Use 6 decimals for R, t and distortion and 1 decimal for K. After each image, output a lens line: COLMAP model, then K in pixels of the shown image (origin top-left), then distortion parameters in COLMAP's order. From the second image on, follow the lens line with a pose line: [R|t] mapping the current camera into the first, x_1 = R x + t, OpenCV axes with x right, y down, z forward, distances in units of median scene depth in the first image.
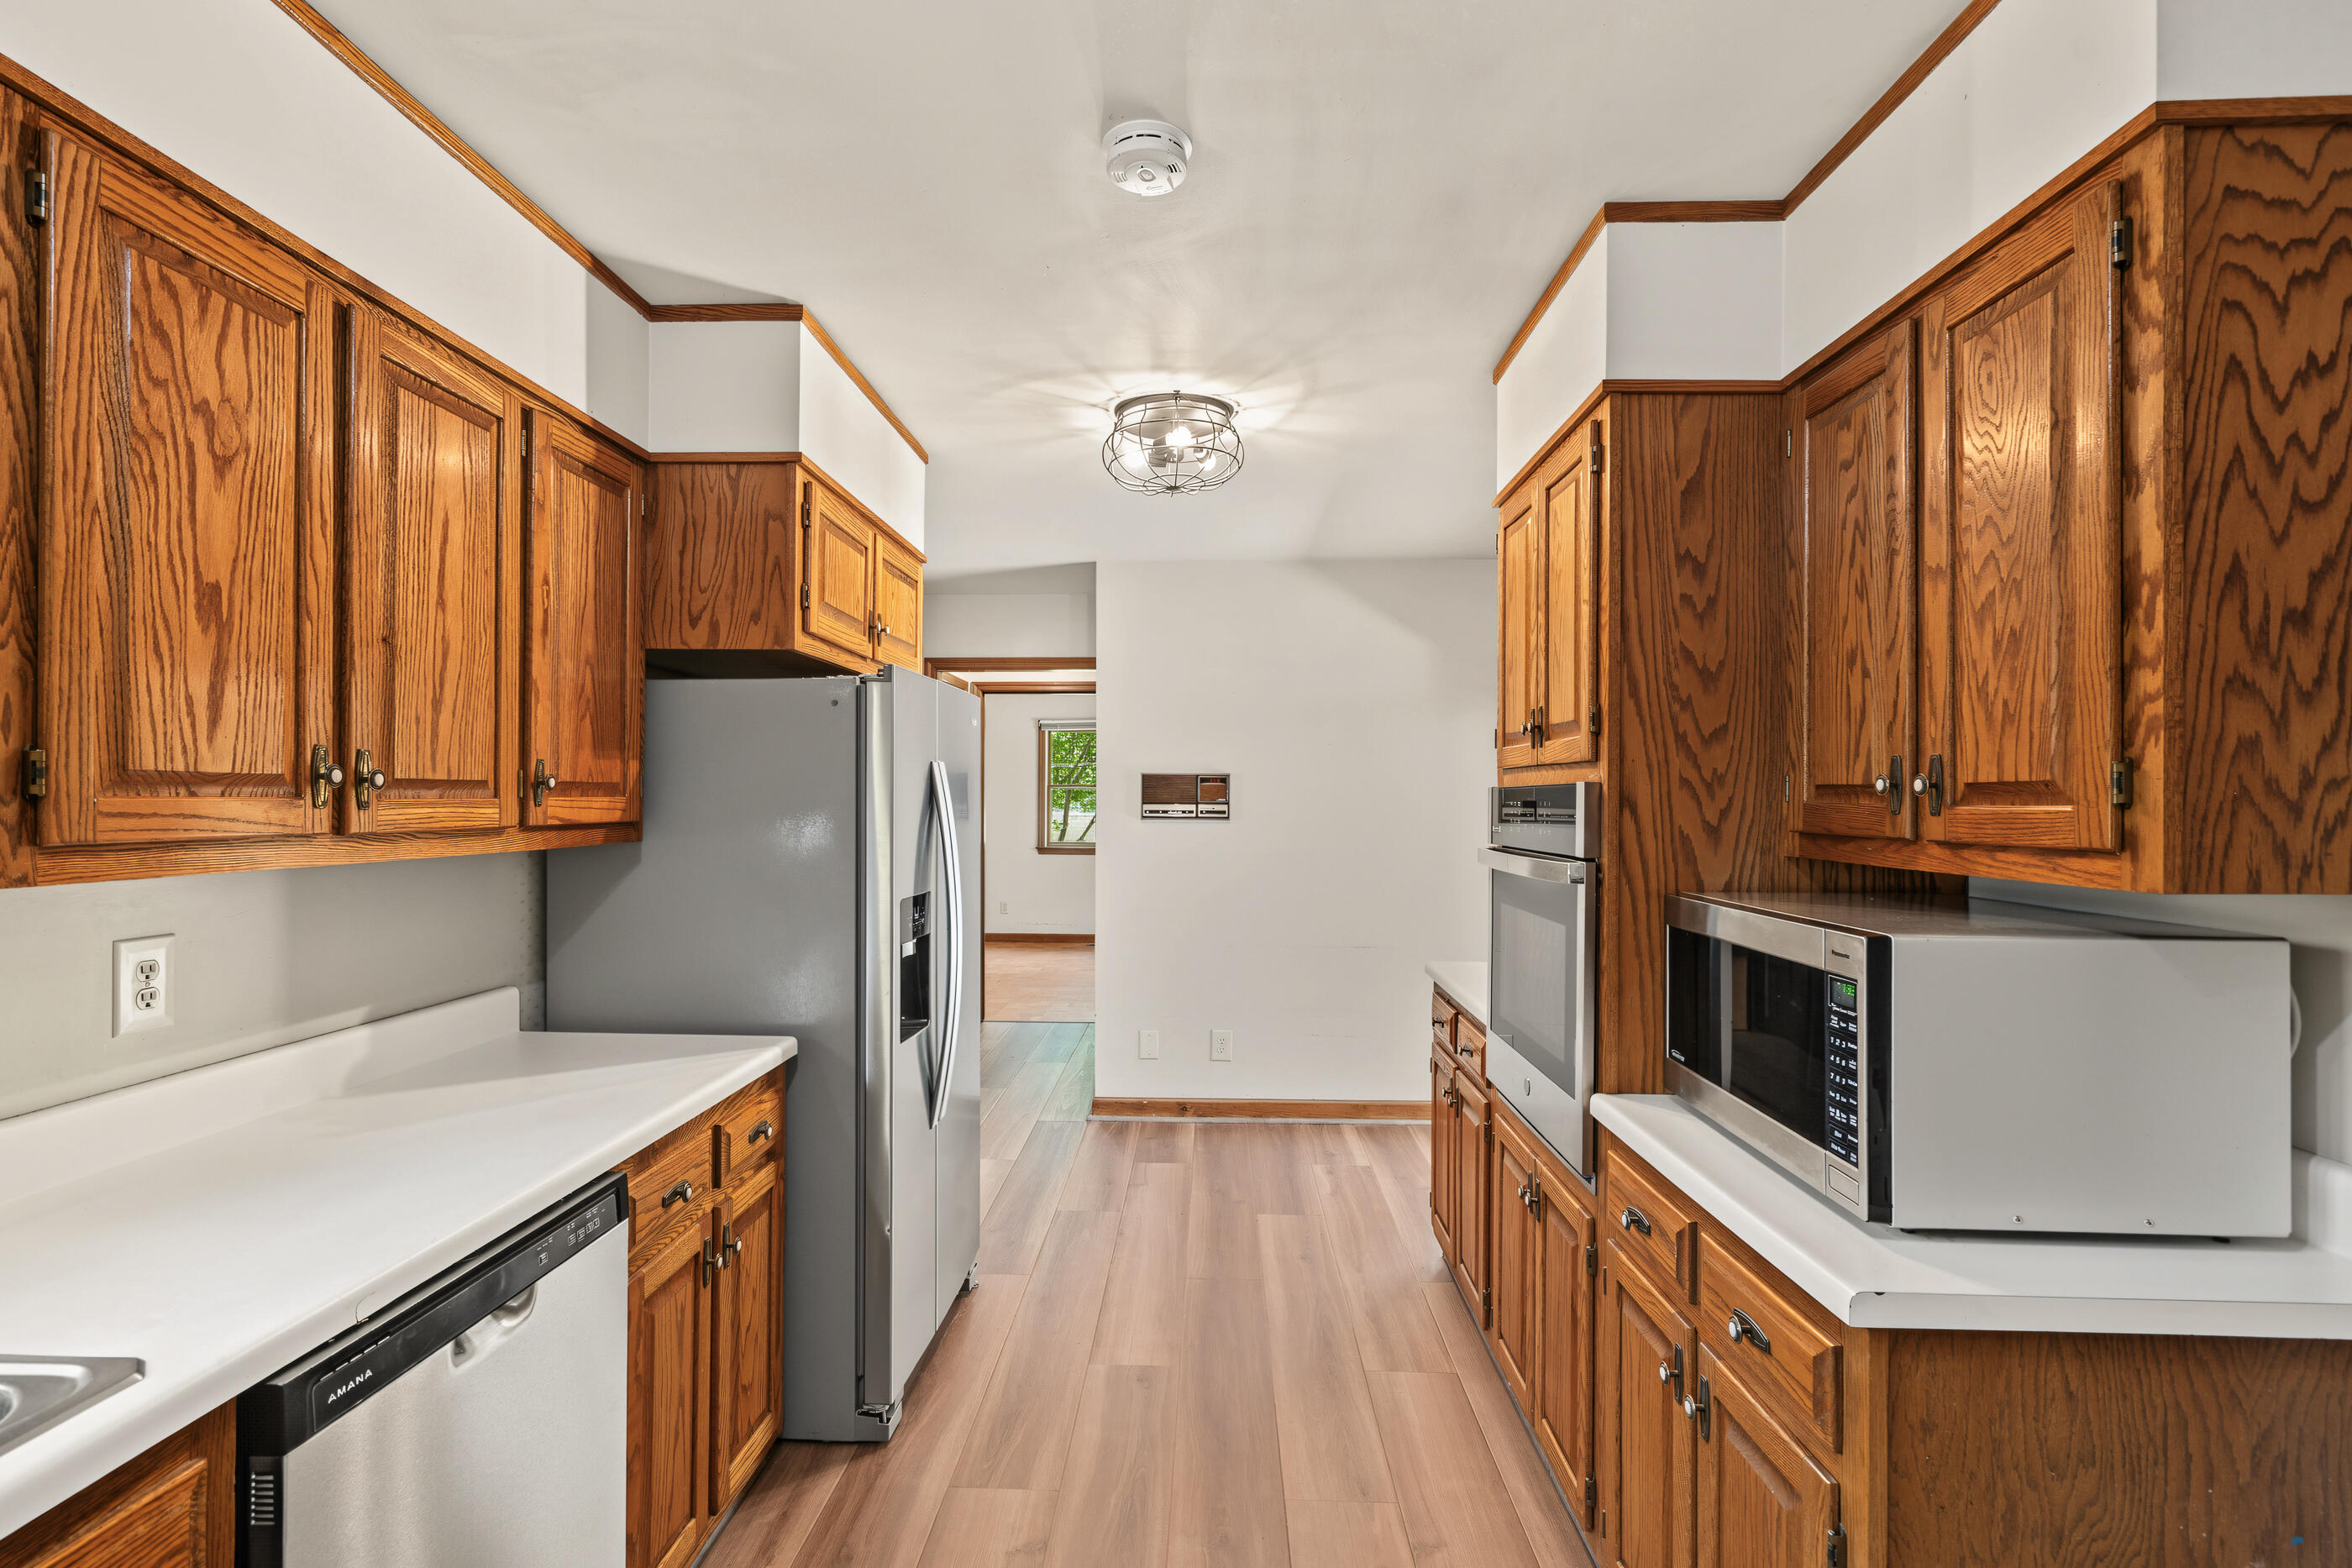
lens RADIAL K [[1096.6, 0, 1164.2], [0, 1096.6, 798.5], [0, 0, 1]] dist [-0.000720, 0.000831]
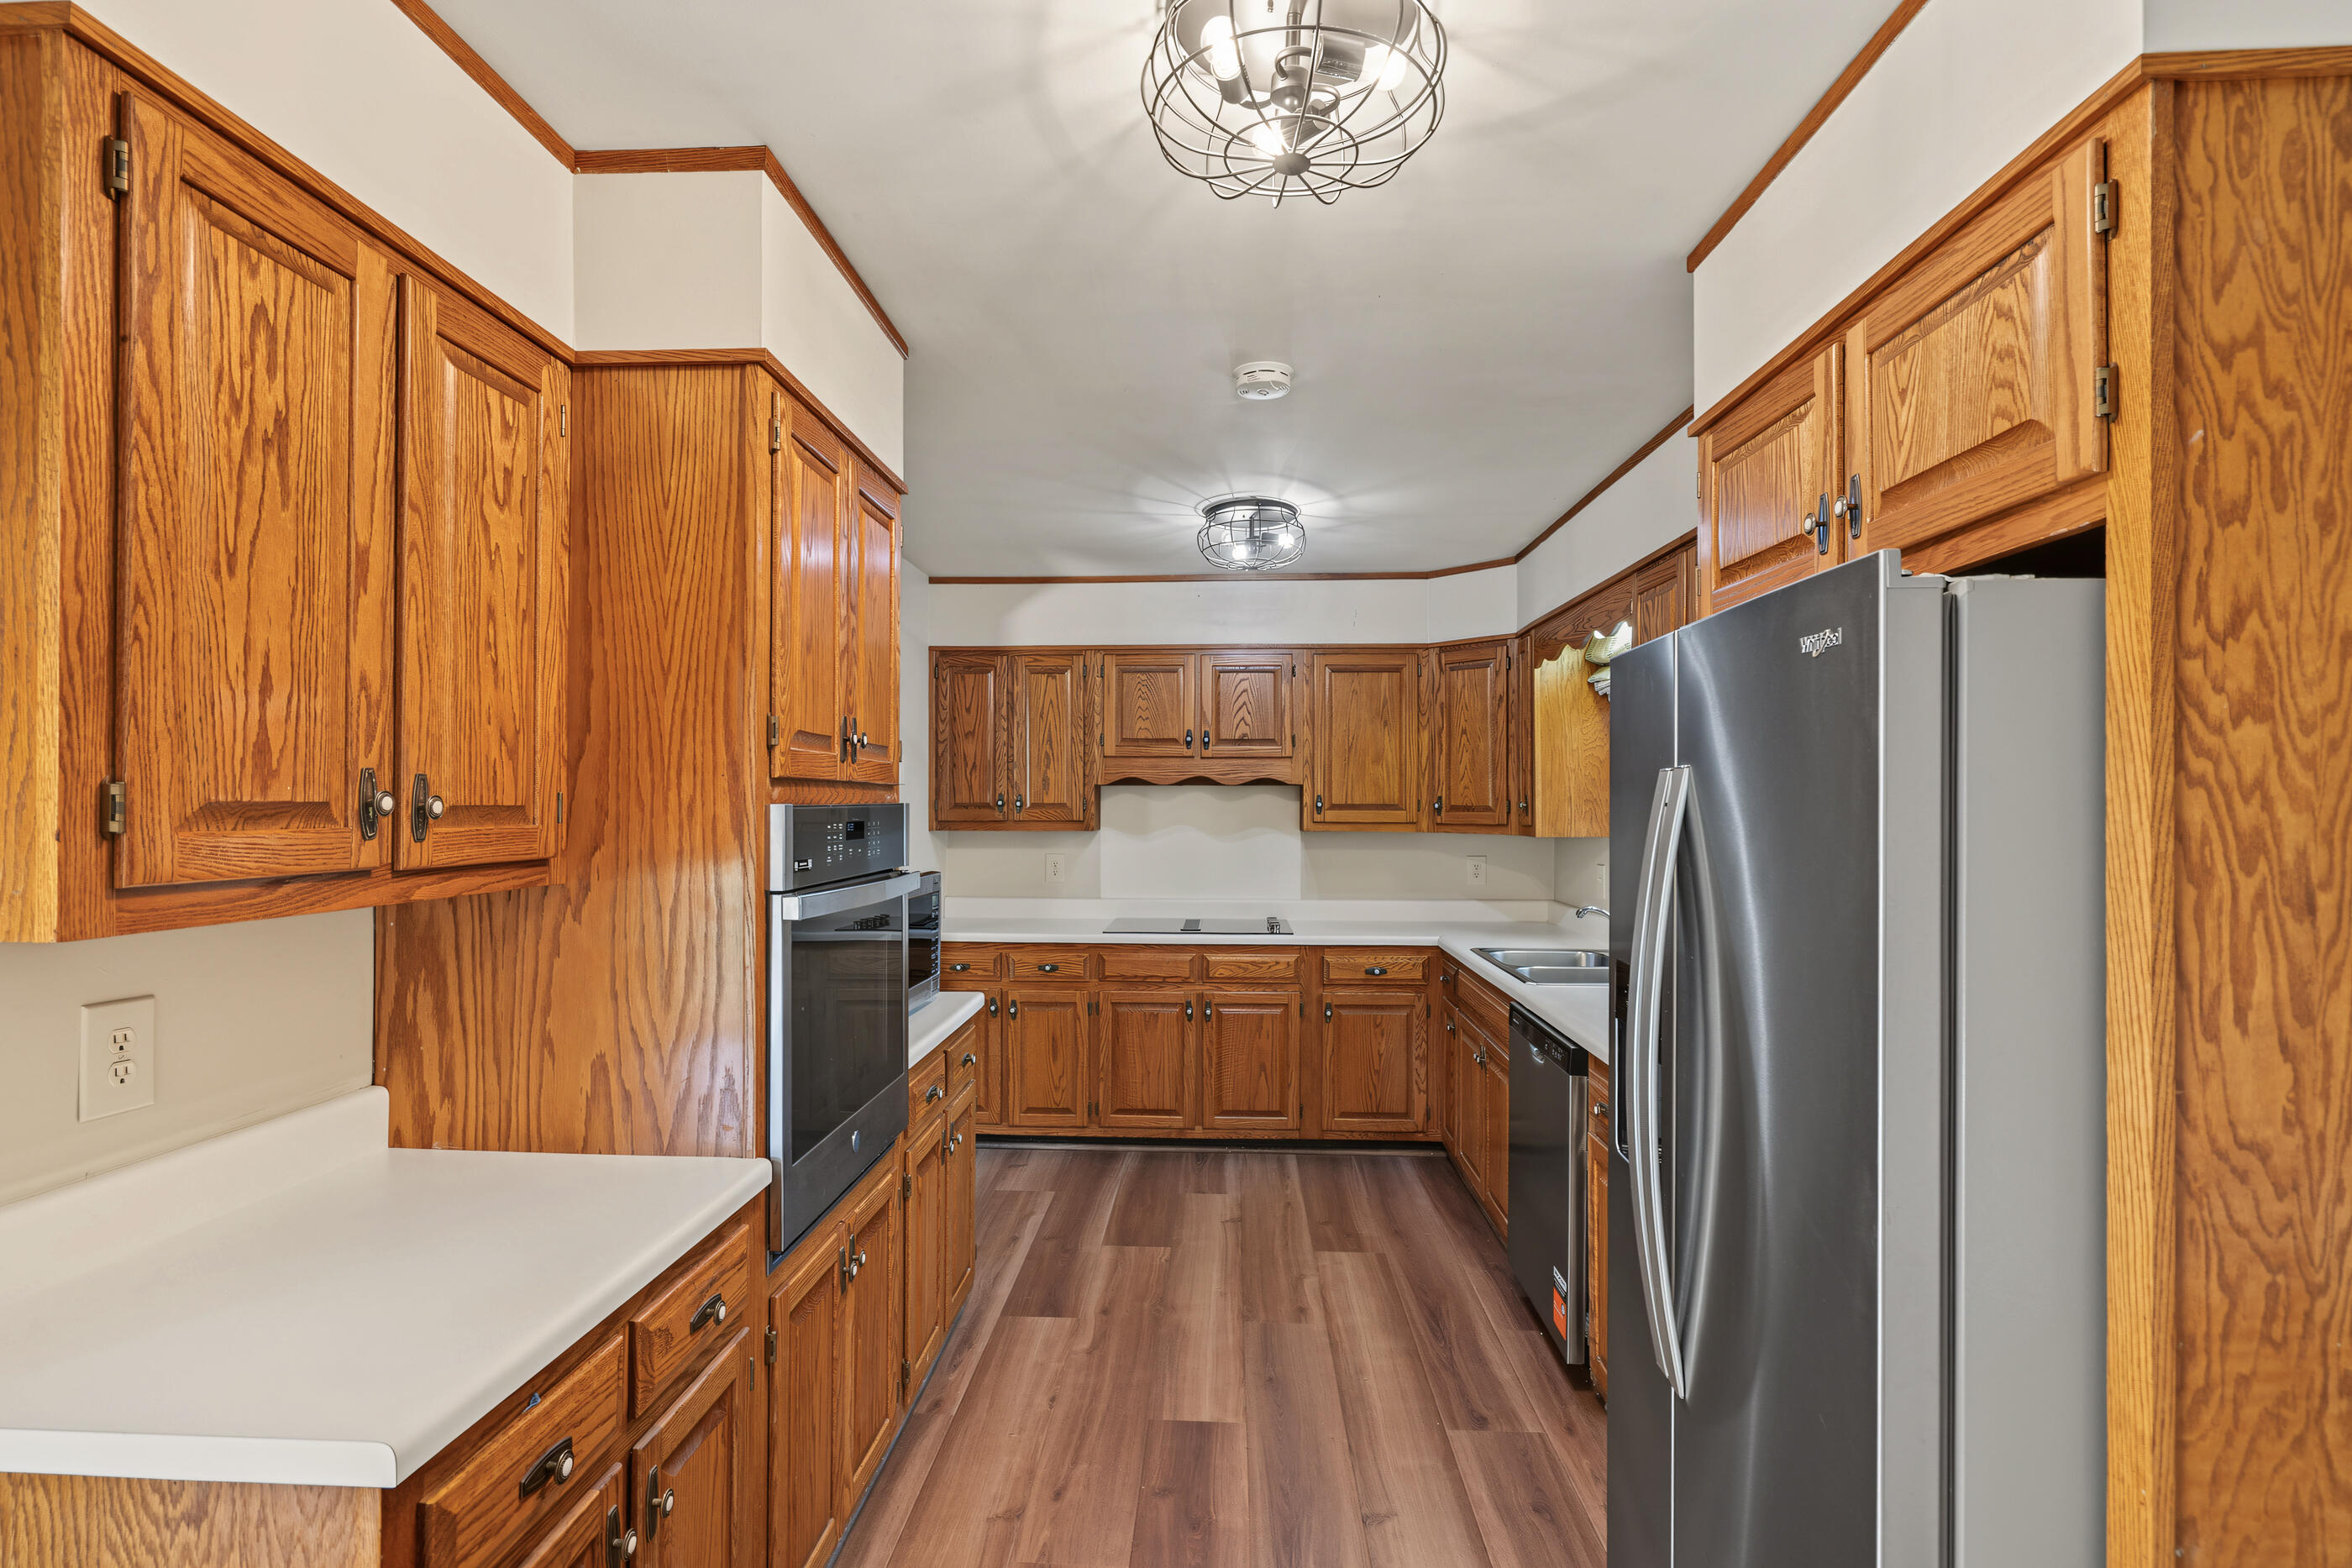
lens RADIAL K [[1121.4, 0, 1170.1], [0, 1121.4, 800.9], [0, 0, 1]] dist [-0.005080, 0.000763]
pose [[-0.999945, -0.008715, 0.005774, 0.088059], [-0.008721, 0.999961, -0.000998, -0.018376], [-0.005765, -0.001048, -0.999983, 2.291509]]
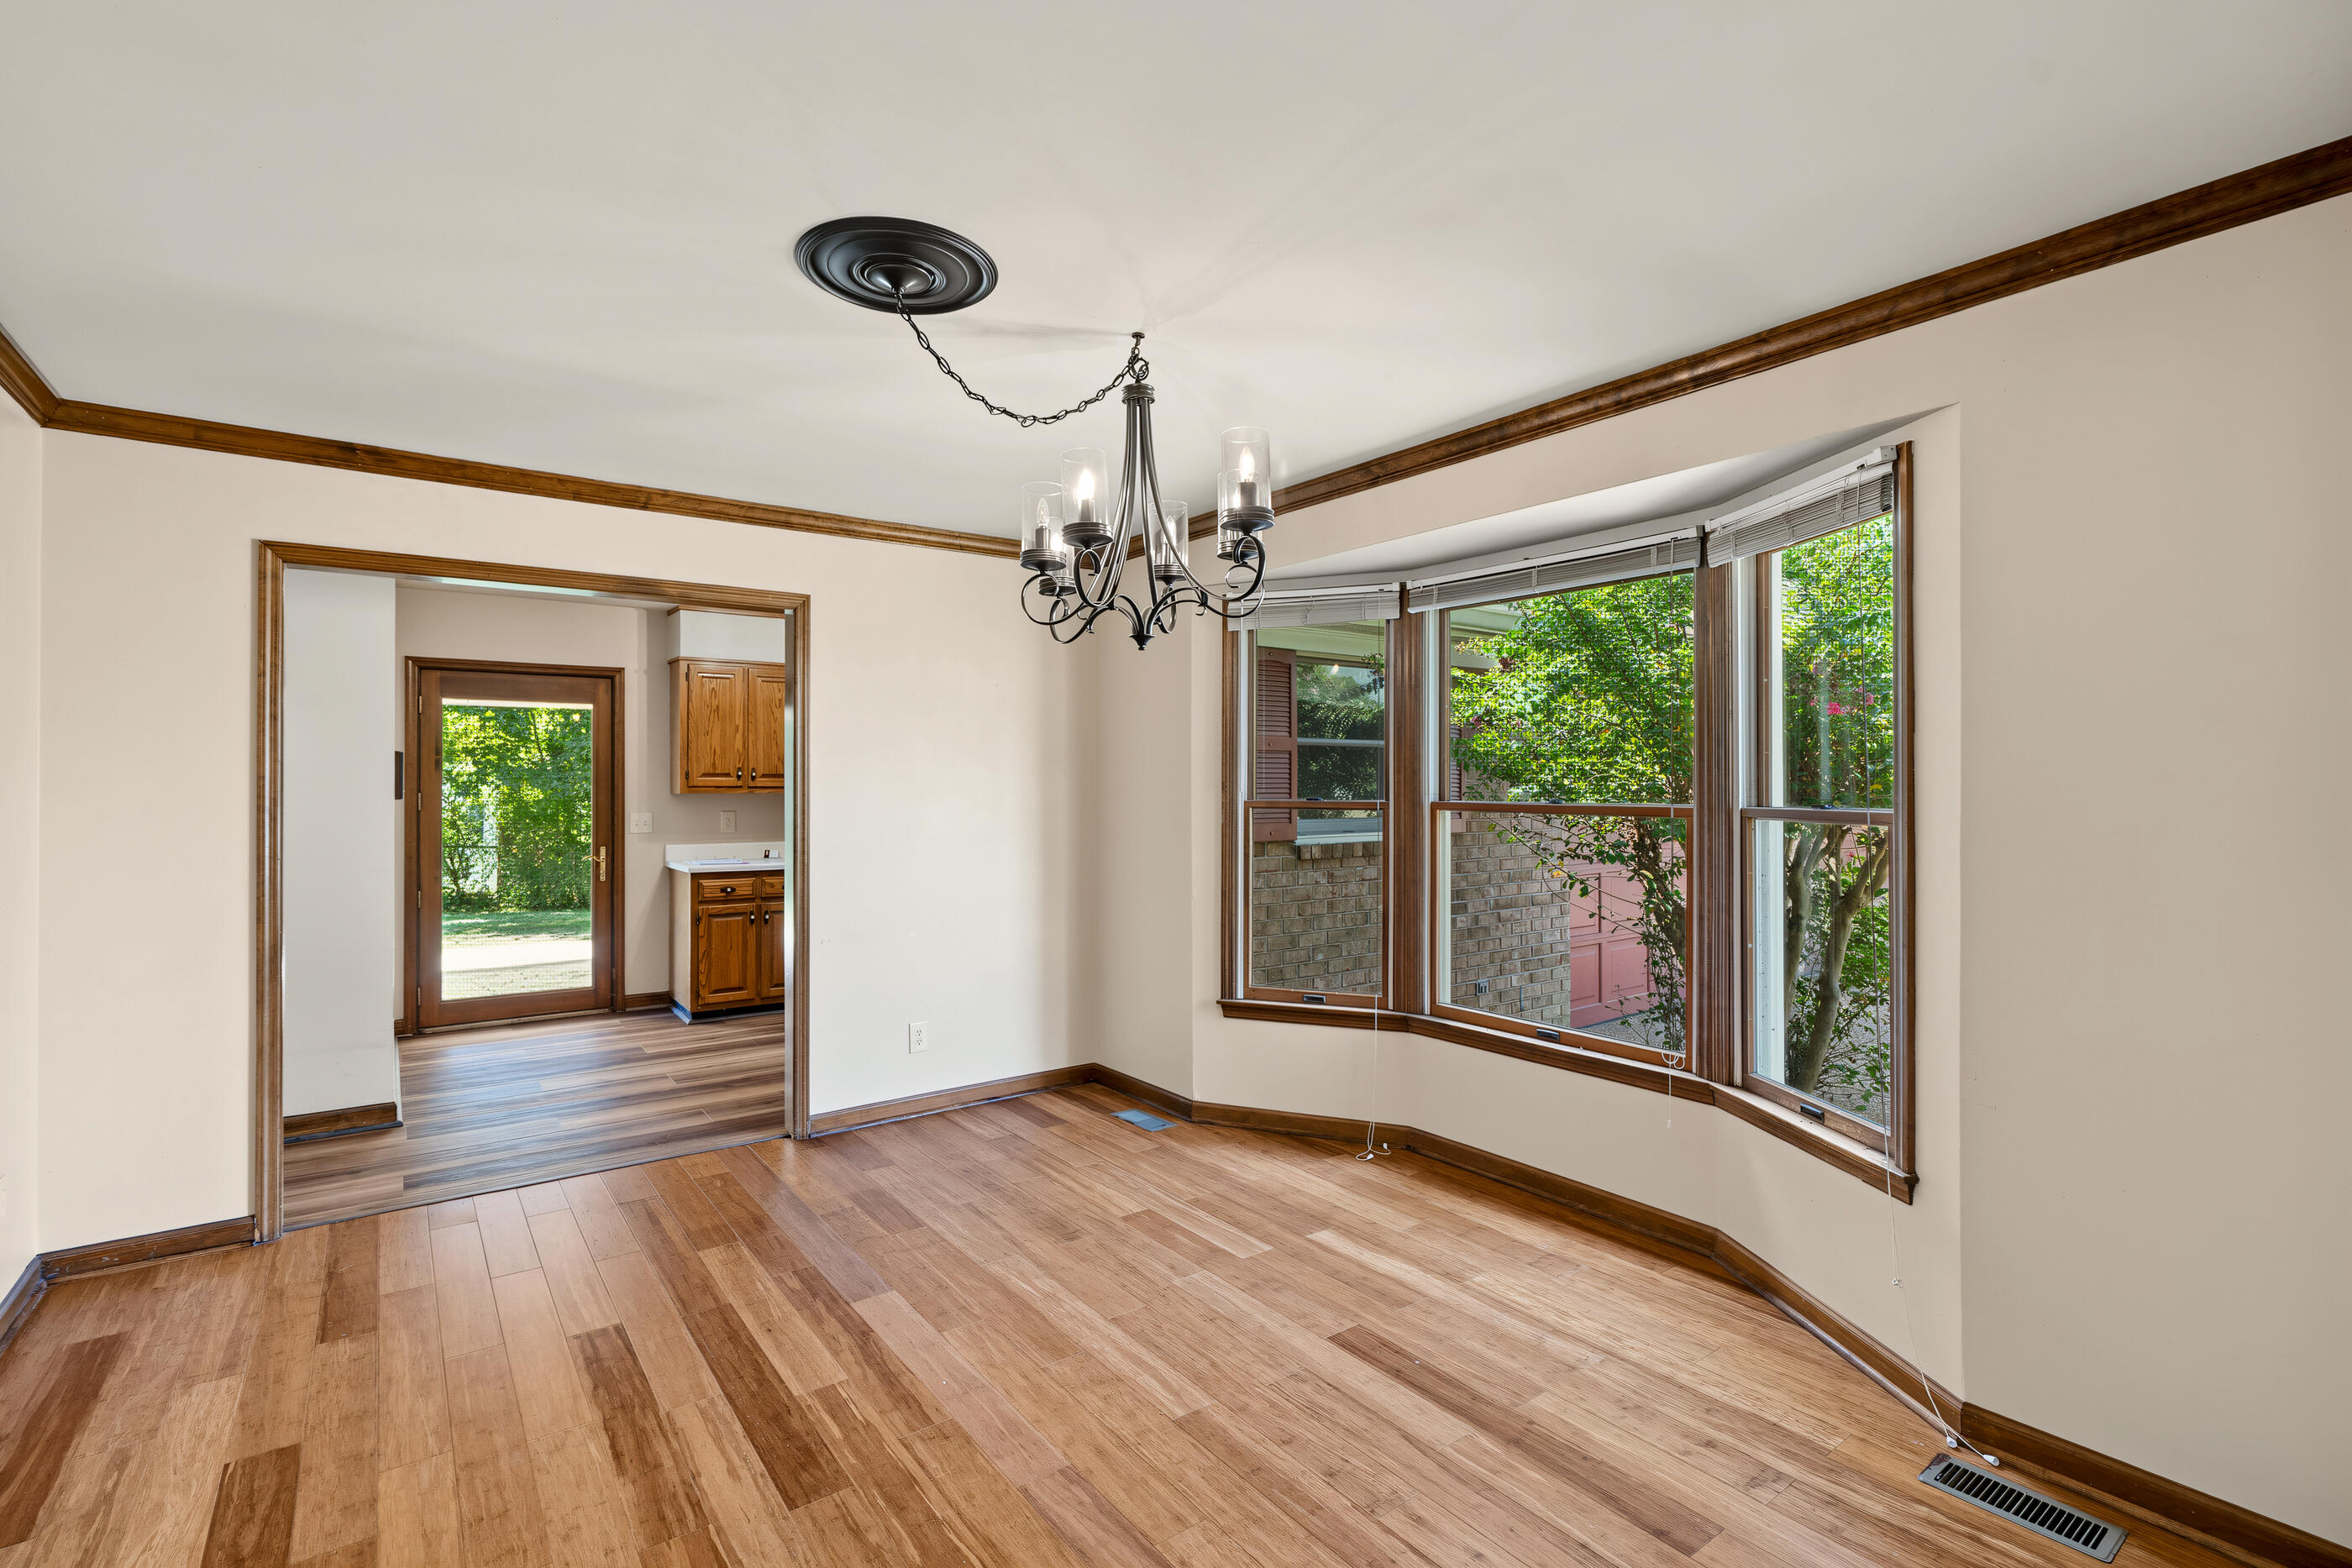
lens RADIAL K [[1096.6, 0, 1190.8], [0, 1096.6, 773.0], [0, 0, 1]] dist [-0.000720, 0.000831]
pose [[-0.634531, 0.003914, 0.772887, -3.065559], [0.000867, 0.999990, -0.004352, 0.001947], [-0.772897, -0.002092, -0.634528, 2.722588]]
